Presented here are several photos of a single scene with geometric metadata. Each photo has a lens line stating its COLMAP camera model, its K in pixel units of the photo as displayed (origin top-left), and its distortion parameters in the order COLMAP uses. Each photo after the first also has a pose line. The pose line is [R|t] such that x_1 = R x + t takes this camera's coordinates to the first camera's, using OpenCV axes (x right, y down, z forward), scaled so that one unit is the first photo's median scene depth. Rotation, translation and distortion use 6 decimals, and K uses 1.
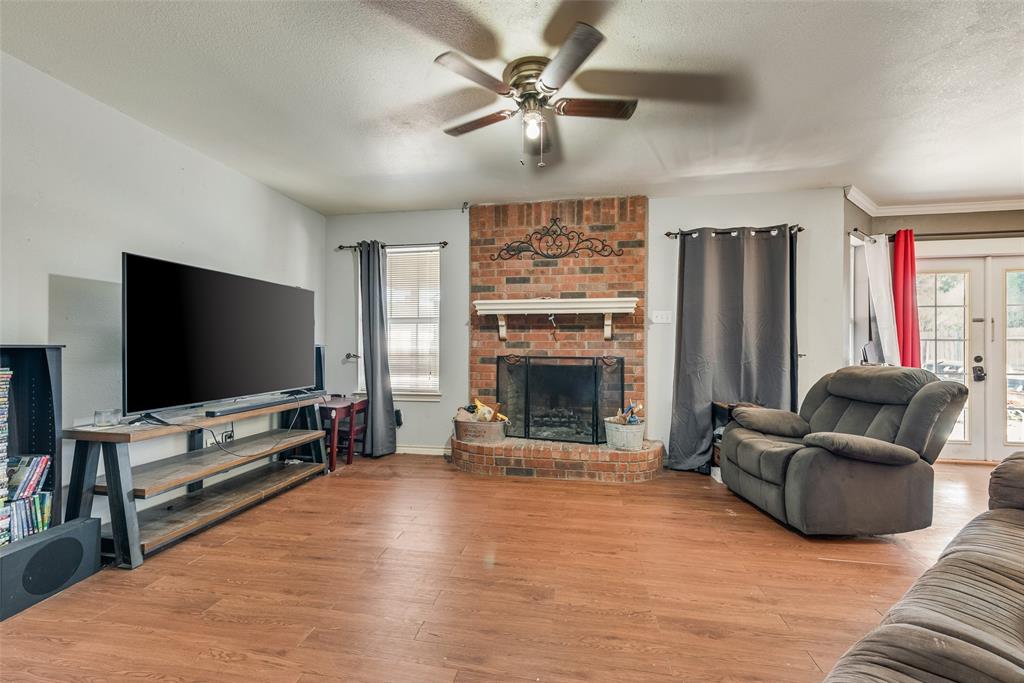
lens RADIAL K [[403.9, 0, 512.4], [0, 403.9, 345.2], [0, 0, 1]] dist [0.003870, 0.000173]
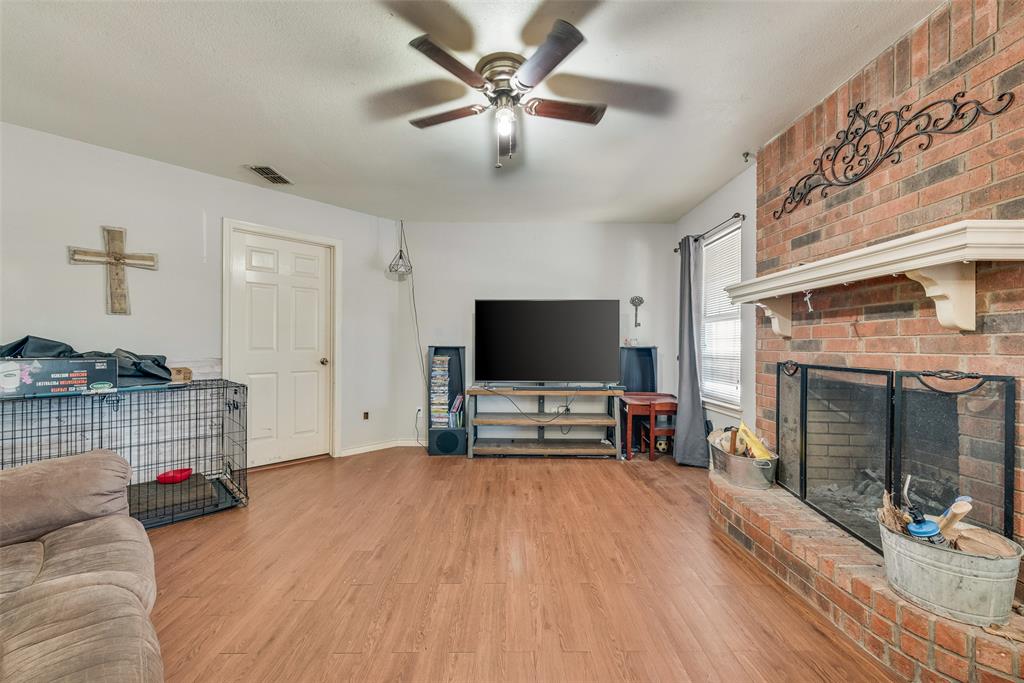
lens RADIAL K [[403.9, 0, 512.4], [0, 403.9, 345.2], [0, 0, 1]] dist [0.003870, 0.000173]
pose [[0.165625, -0.004128, -0.986180, 0.566718], [-0.001995, 0.999988, -0.004521, 0.002595], [0.986187, 0.002716, 0.165615, 0.477076]]
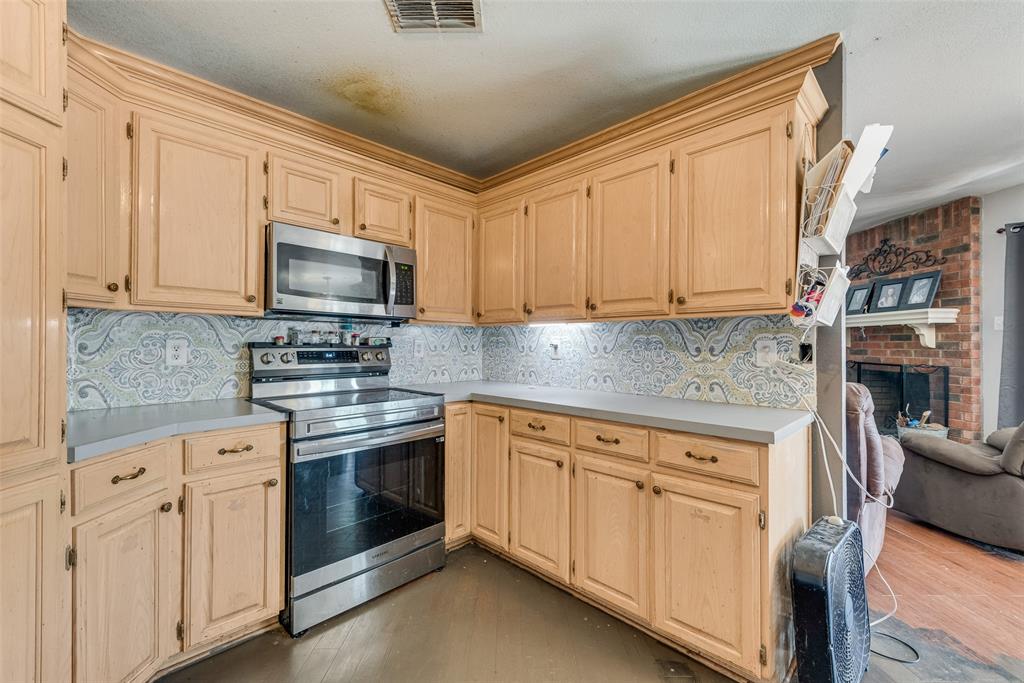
lens RADIAL K [[403.9, 0, 512.4], [0, 403.9, 345.2], [0, 0, 1]] dist [0.003870, 0.000173]
pose [[0.168045, 0.000254, -0.985779, 1.062692], [0.003451, 0.999994, 0.000846, -0.026377], [0.985773, -0.003544, 0.168043, -0.208572]]
